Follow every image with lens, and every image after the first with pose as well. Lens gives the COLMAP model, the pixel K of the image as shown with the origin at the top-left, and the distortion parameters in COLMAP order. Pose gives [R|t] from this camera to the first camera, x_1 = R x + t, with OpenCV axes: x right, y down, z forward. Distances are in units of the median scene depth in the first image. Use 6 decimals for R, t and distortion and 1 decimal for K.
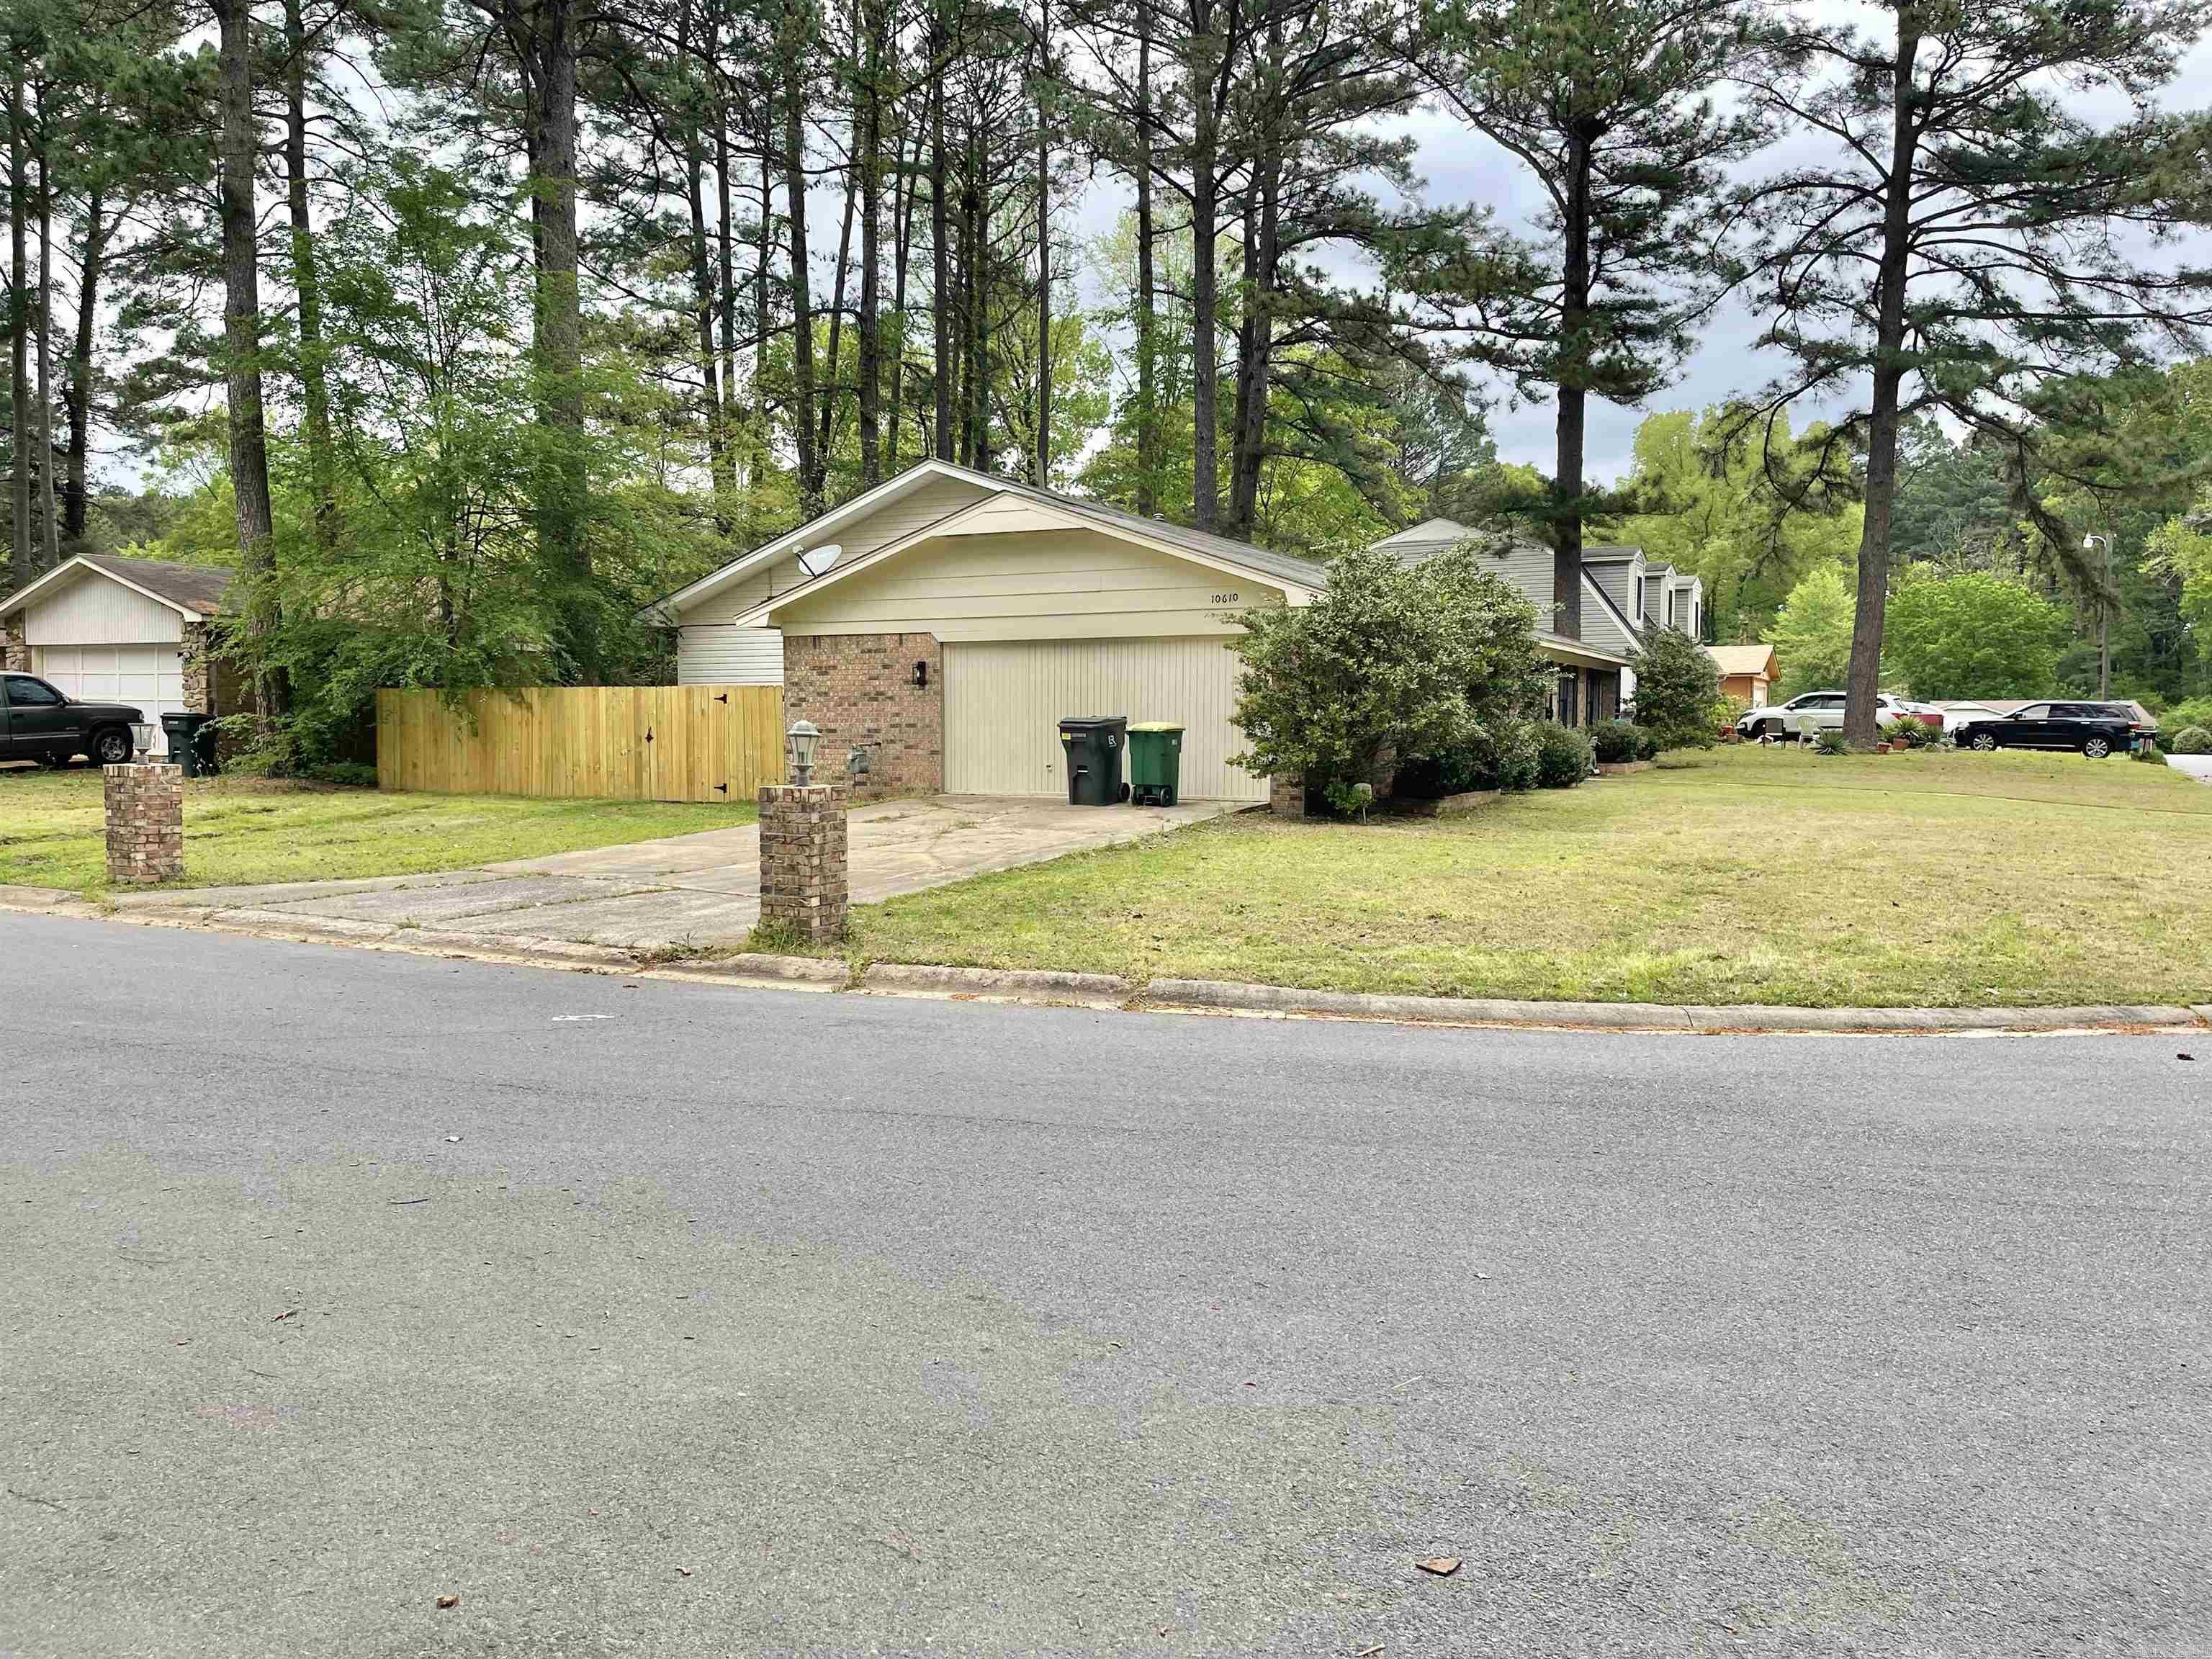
lens RADIAL K [[1664.2, 0, 1090.3], [0, 1664.2, 839.3], [0, 0, 1]] dist [0.077115, -0.097901]
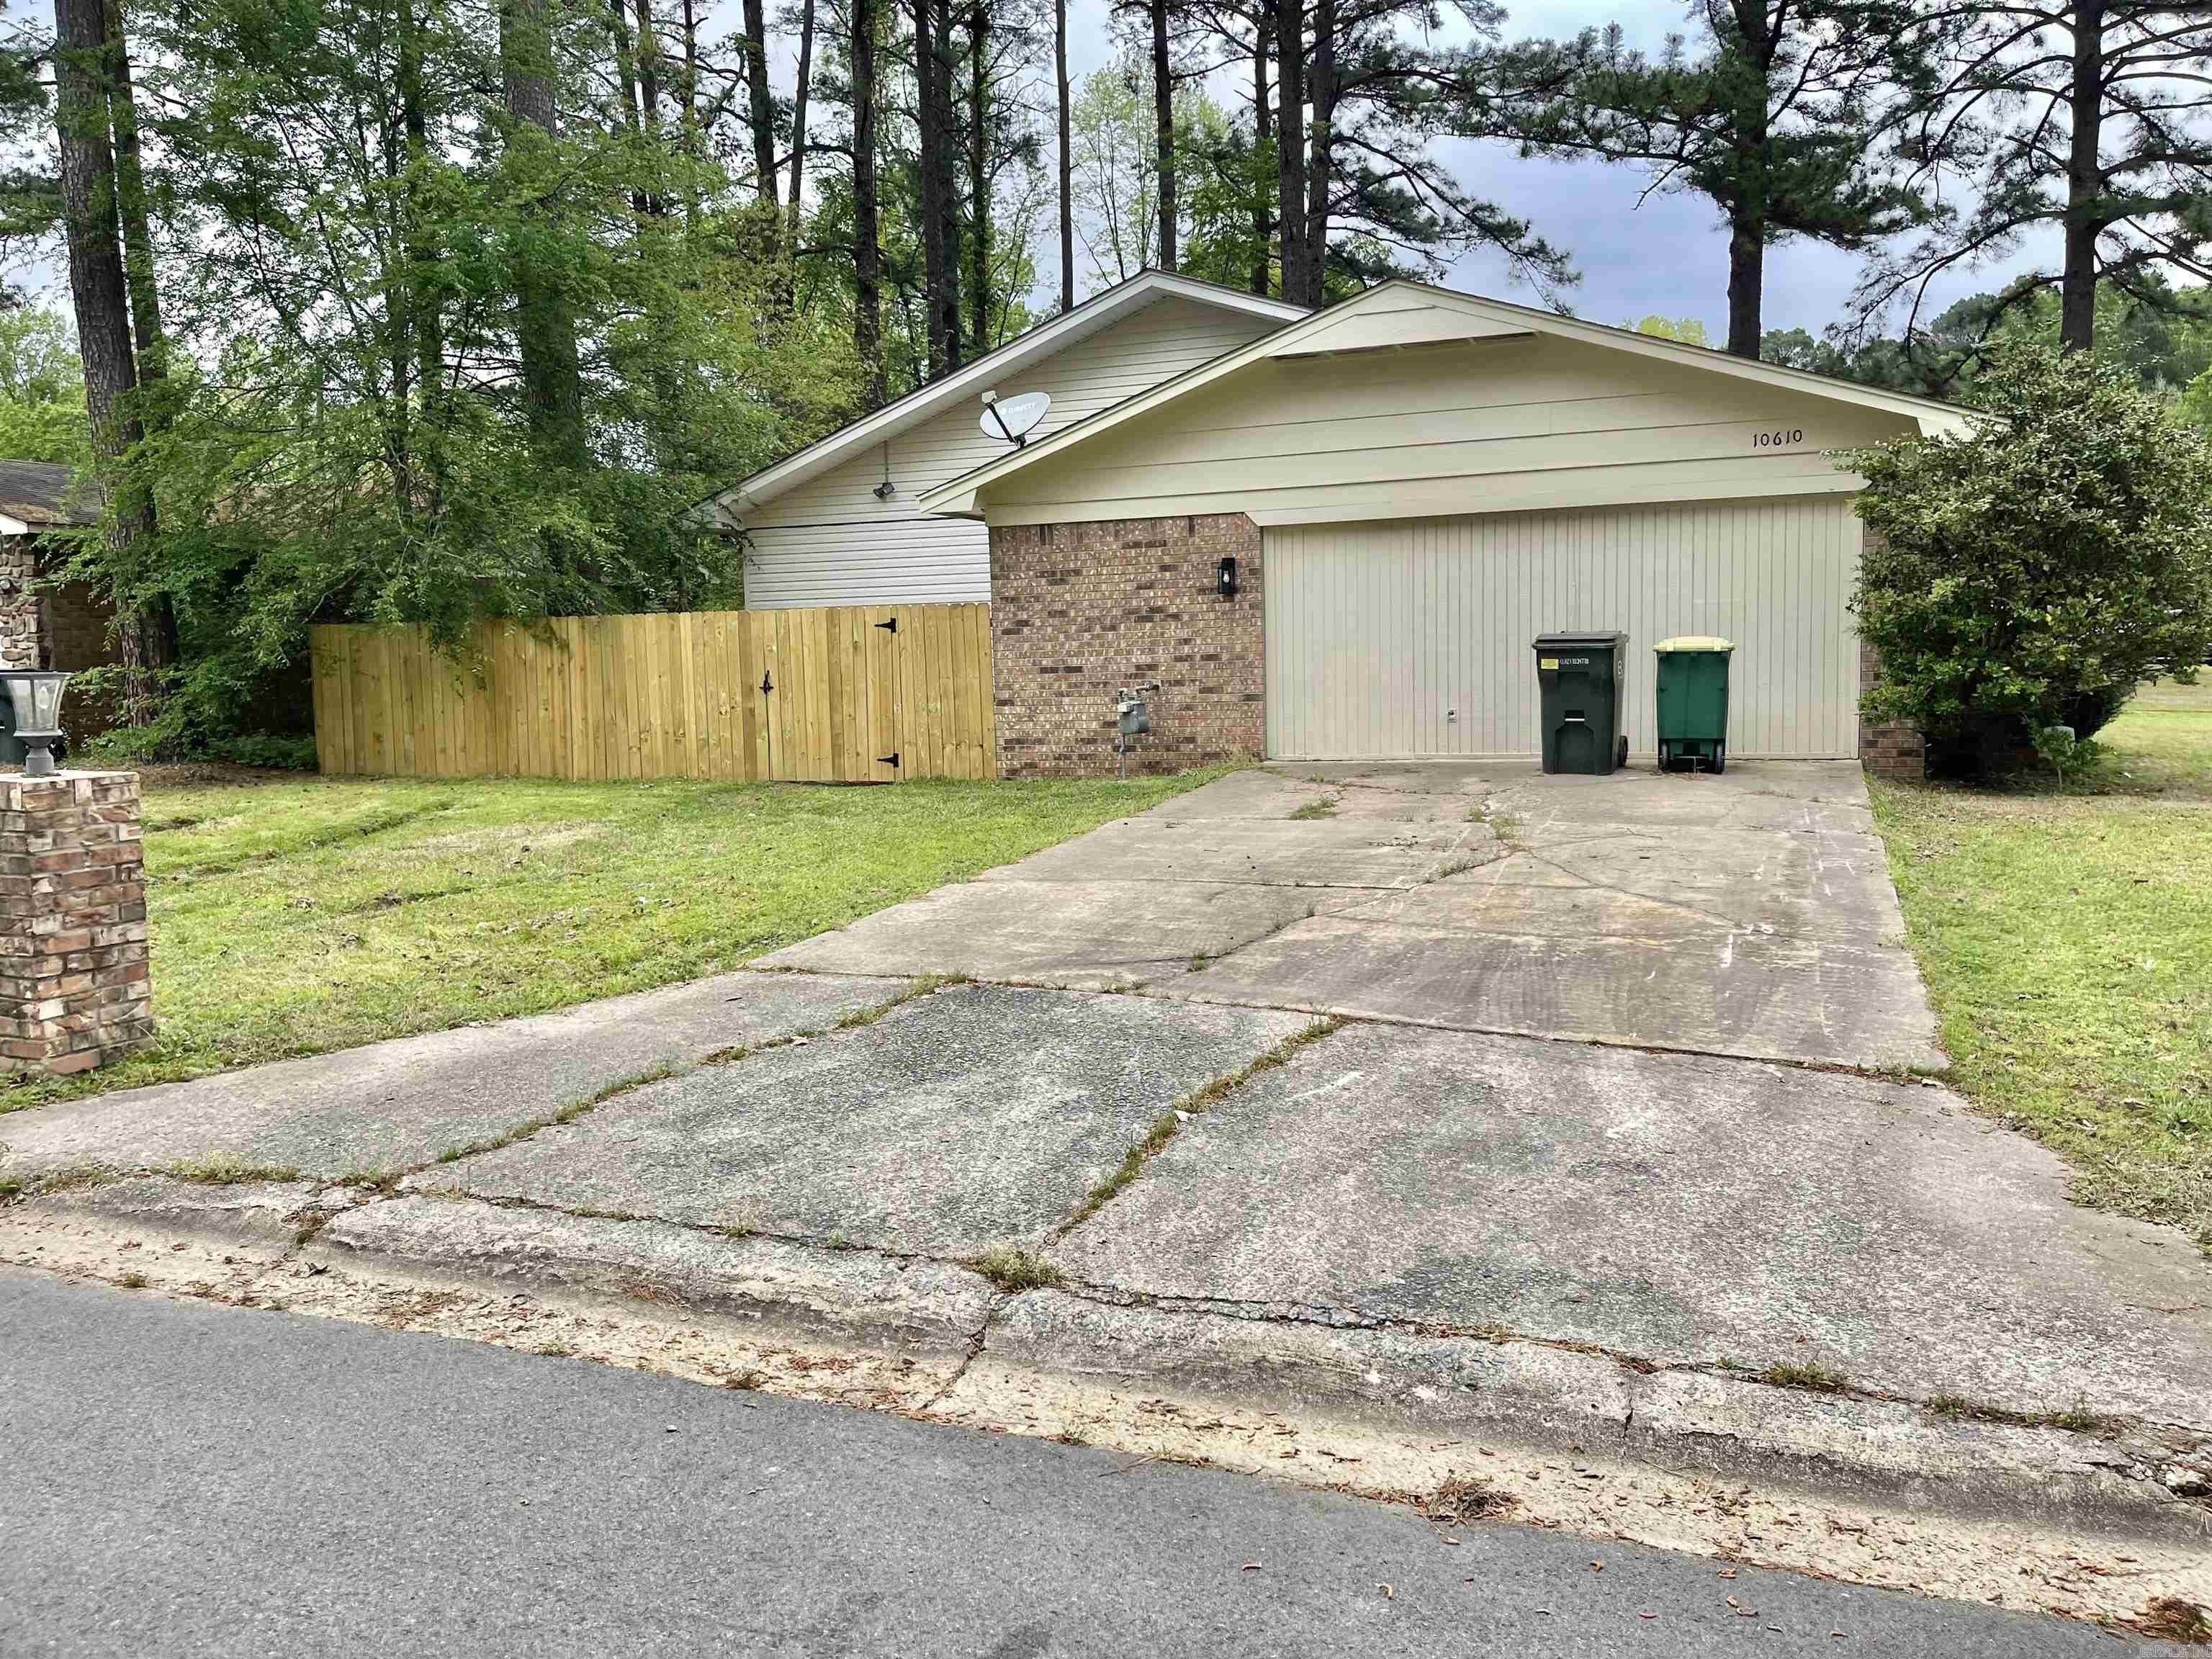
lens RADIAL K [[1664.2, 0, 1128.6], [0, 1664.2, 823.1], [0, 0, 1]] dist [0.077115, -0.097901]
pose [[0.993061, -0.035024, 0.112263, -0.196810], [0.032169, 0.999114, 0.027149, -0.020055], [-0.113115, -0.023349, 0.993308, 0.321727]]
